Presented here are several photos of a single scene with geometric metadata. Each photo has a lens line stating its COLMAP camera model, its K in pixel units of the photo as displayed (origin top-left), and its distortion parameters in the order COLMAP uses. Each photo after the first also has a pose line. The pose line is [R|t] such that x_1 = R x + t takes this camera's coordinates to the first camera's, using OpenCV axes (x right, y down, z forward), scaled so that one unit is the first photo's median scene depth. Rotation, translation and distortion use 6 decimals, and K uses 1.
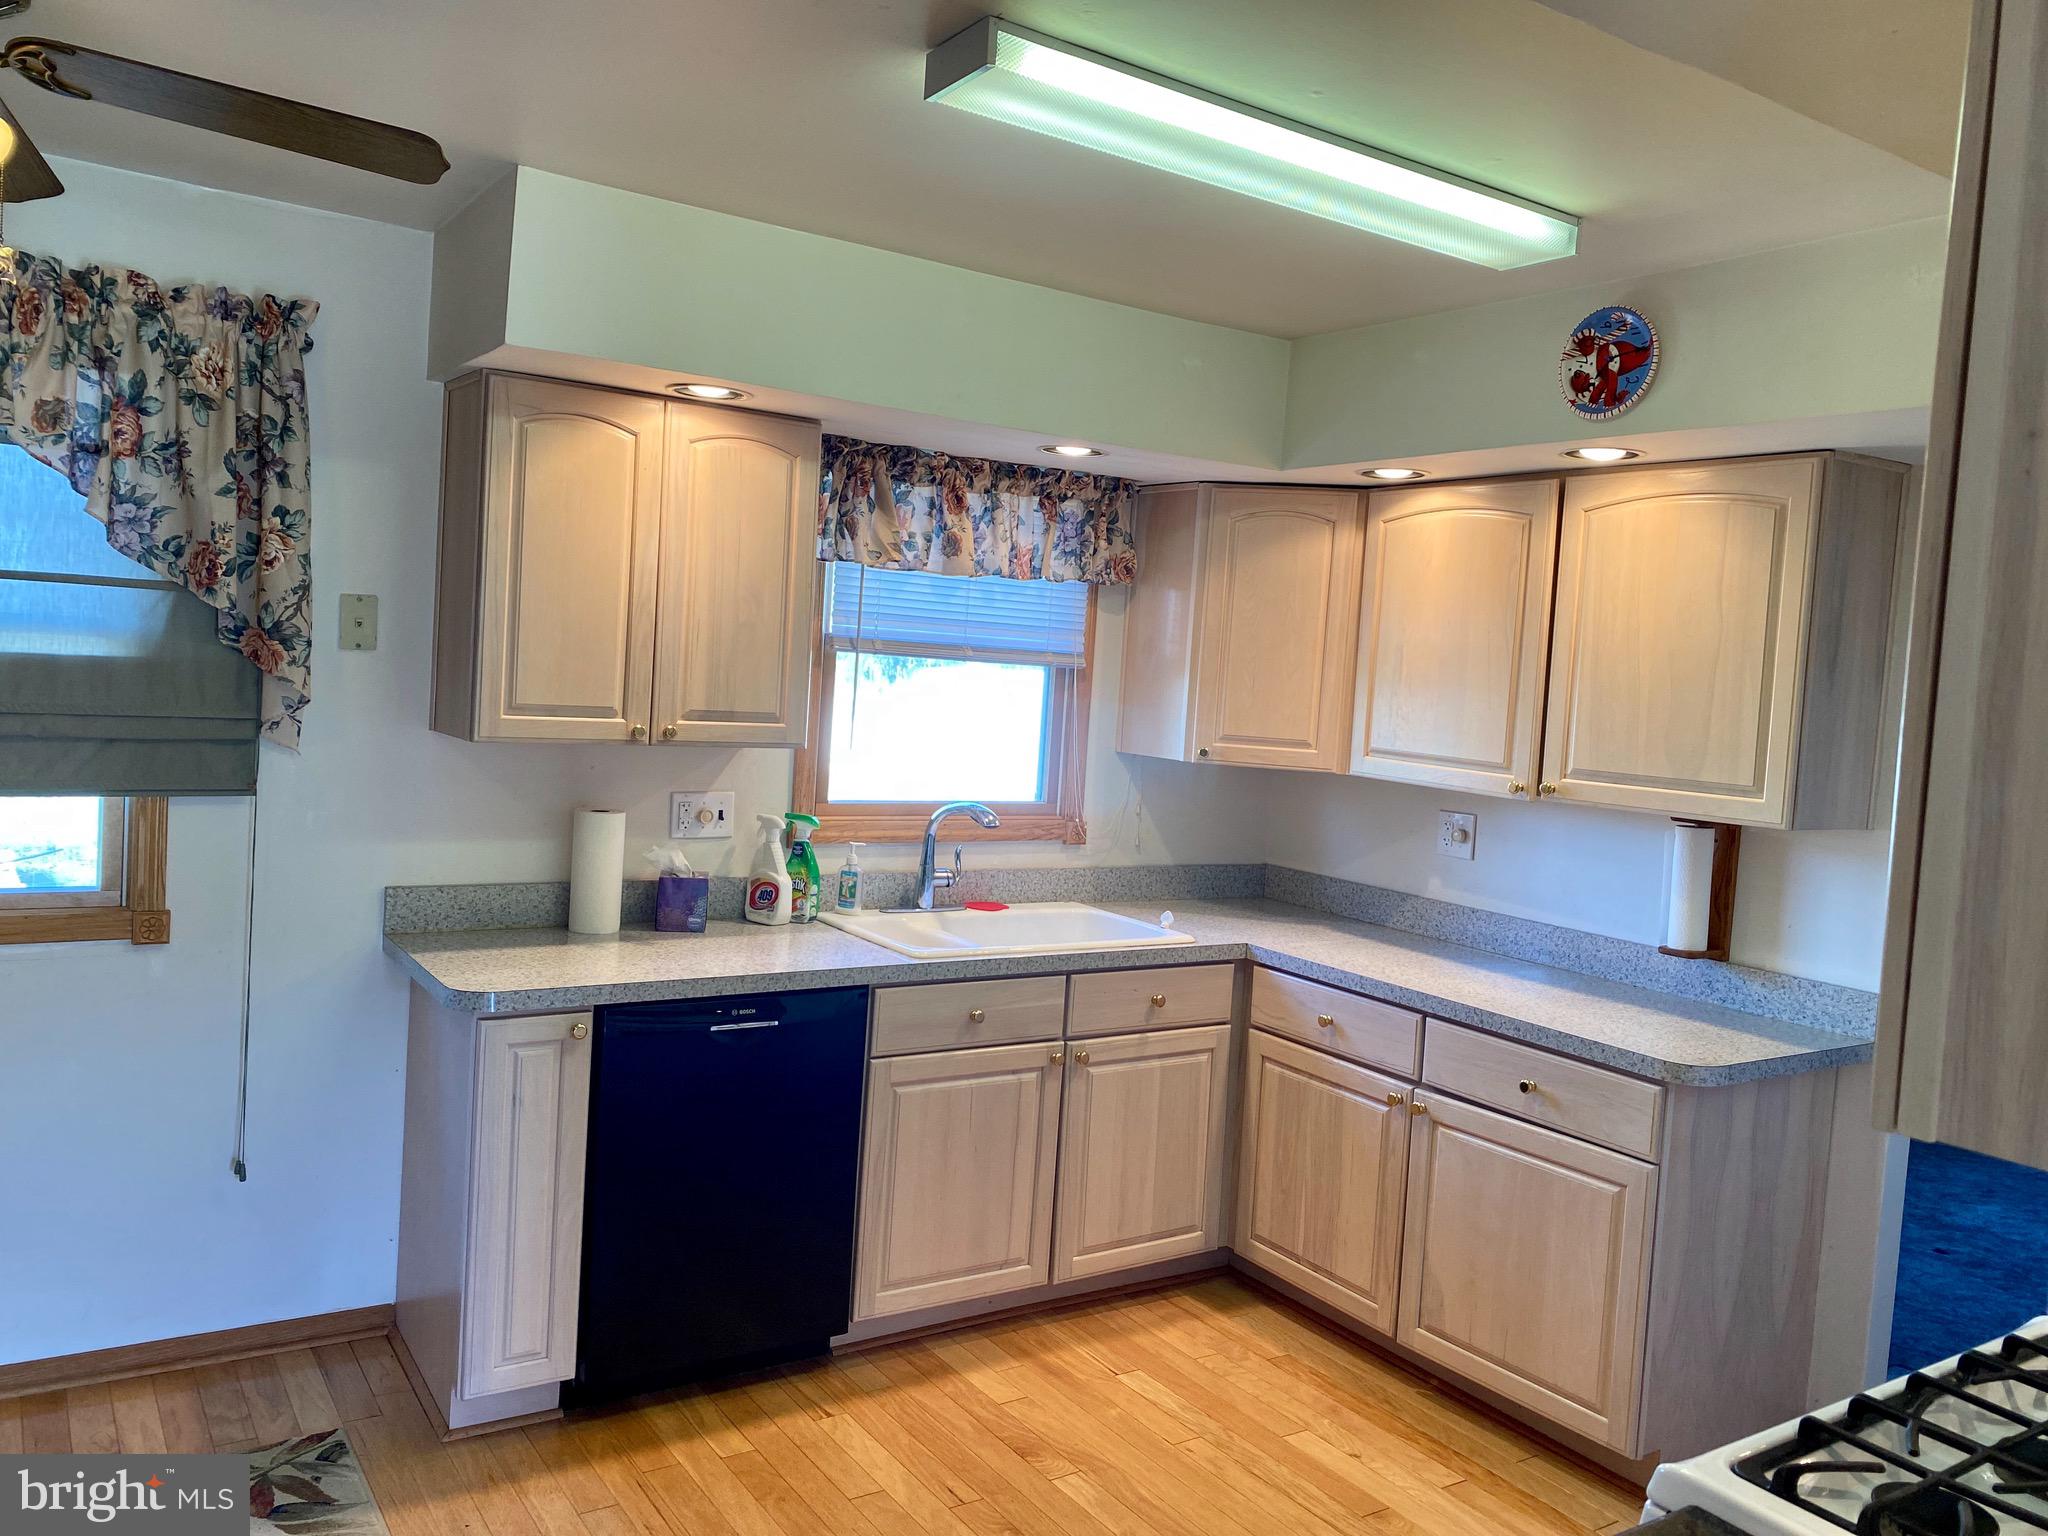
lens RADIAL K [[1566.9, 0, 1017.7], [0, 1566.9, 749.9], [0, 0, 1]] dist [0.054462, -0.057035]
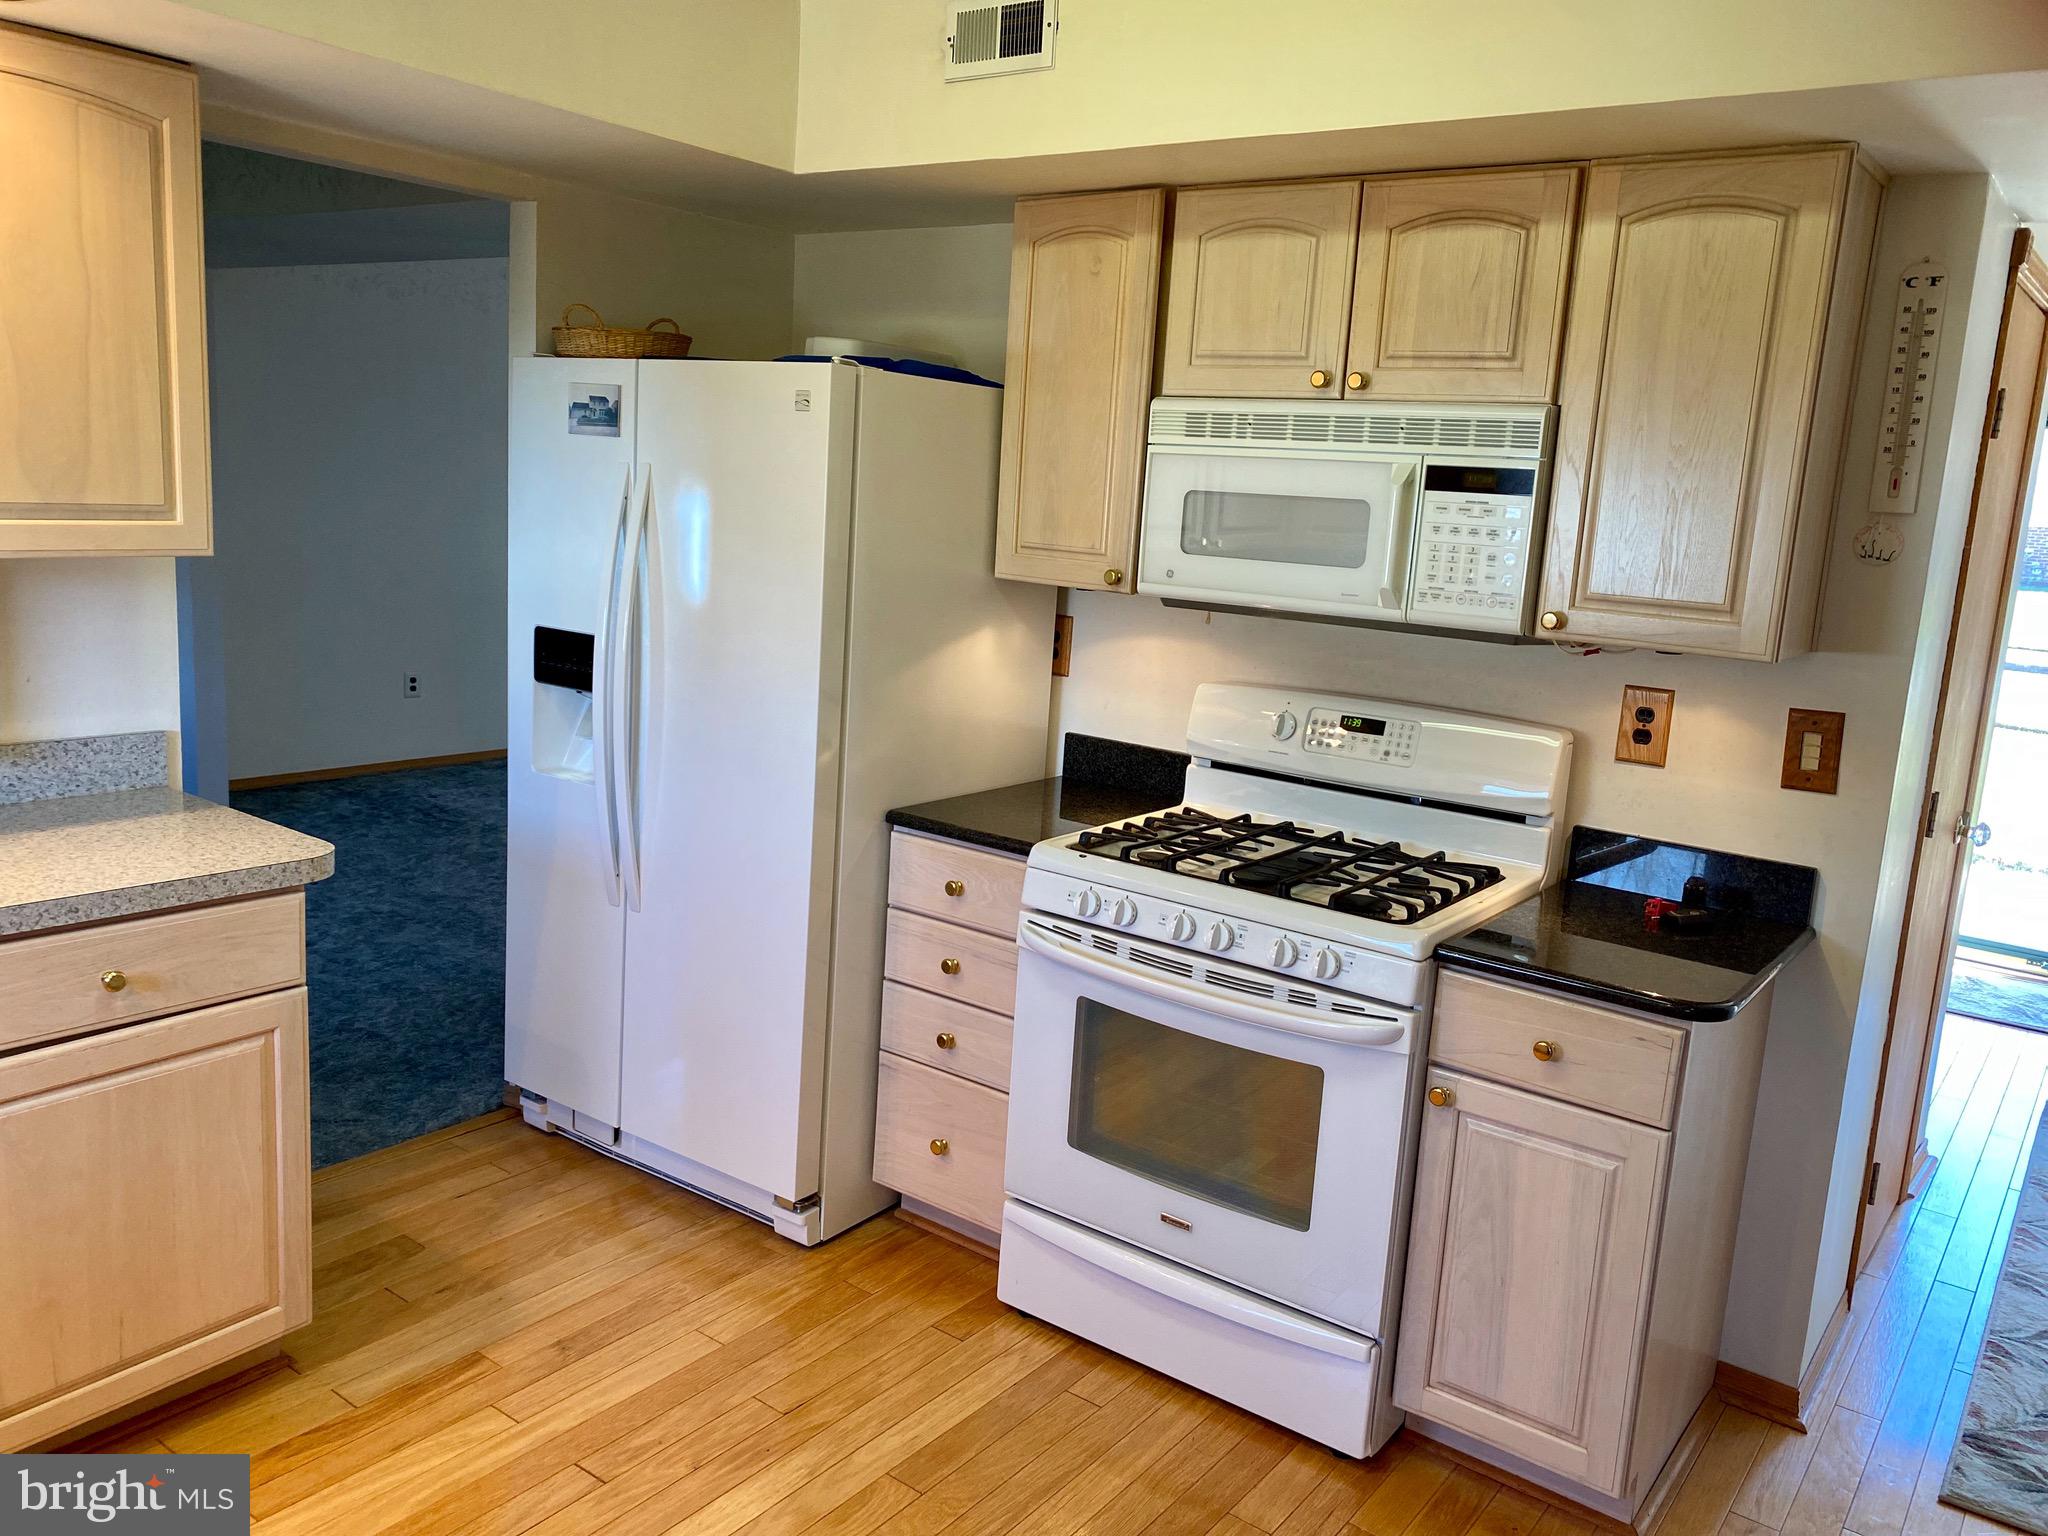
lens RADIAL K [[1566.9, 0, 1023.1], [0, 1566.9, 767.5], [0, 0, 1]] dist [0.054462, -0.057035]
pose [[-0.336058, -0.254082, 0.906922, -0.386221], [-0.029314, 0.965280, 0.259569, -0.062219], [-0.941385, 0.060644, -0.331838, 0.801993]]
